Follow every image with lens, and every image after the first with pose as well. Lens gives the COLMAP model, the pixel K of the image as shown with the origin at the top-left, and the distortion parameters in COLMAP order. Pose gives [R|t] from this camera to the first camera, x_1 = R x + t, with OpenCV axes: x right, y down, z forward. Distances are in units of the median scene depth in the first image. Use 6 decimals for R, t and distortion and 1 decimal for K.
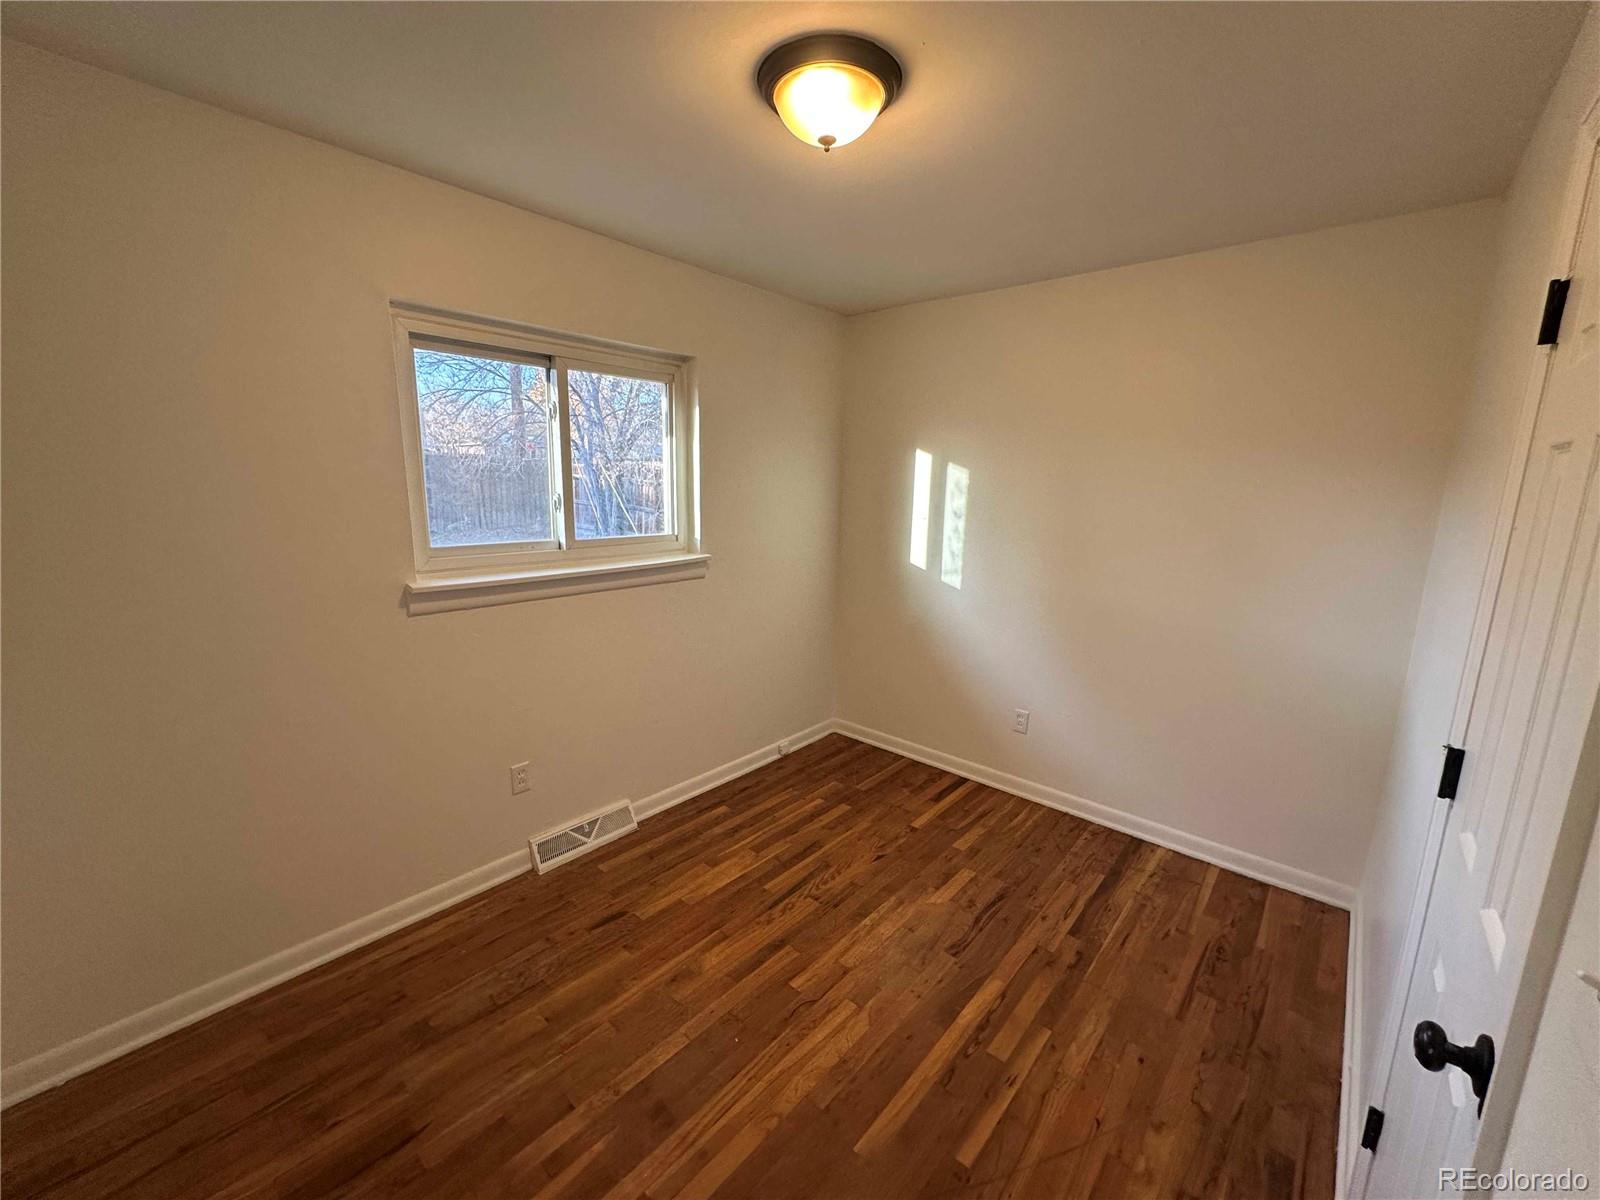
lens RADIAL K [[642.0, 0, 801.7], [0, 642.0, 601.0], [0, 0, 1]] dist [-0.003785, 0.000388]
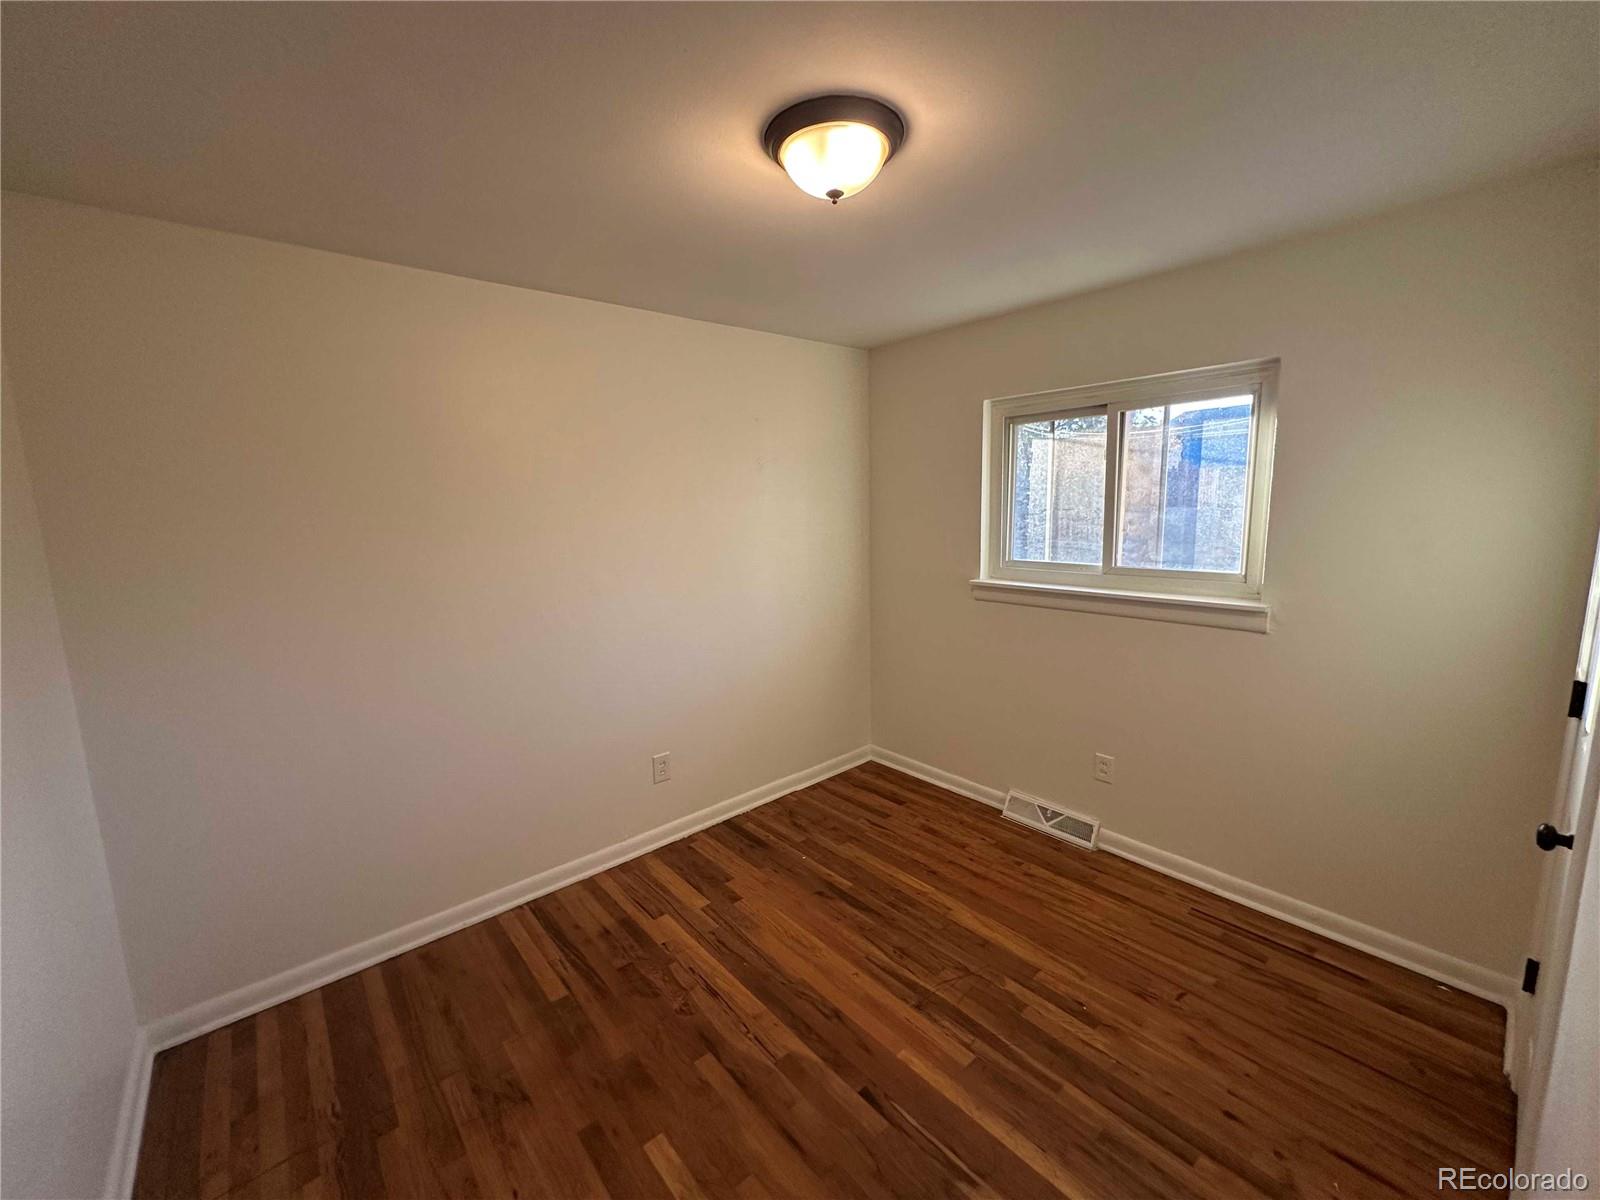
lens RADIAL K [[642.0, 0, 791.2], [0, 642.0, 590.0], [0, 0, 1]] dist [-0.003785, 0.000388]
pose [[-0.125439, 0.122448, -0.984516, 0.758463], [-0.173653, 0.974324, 0.143306, -0.111924], [0.976785, 0.188940, -0.100955, 0.563979]]
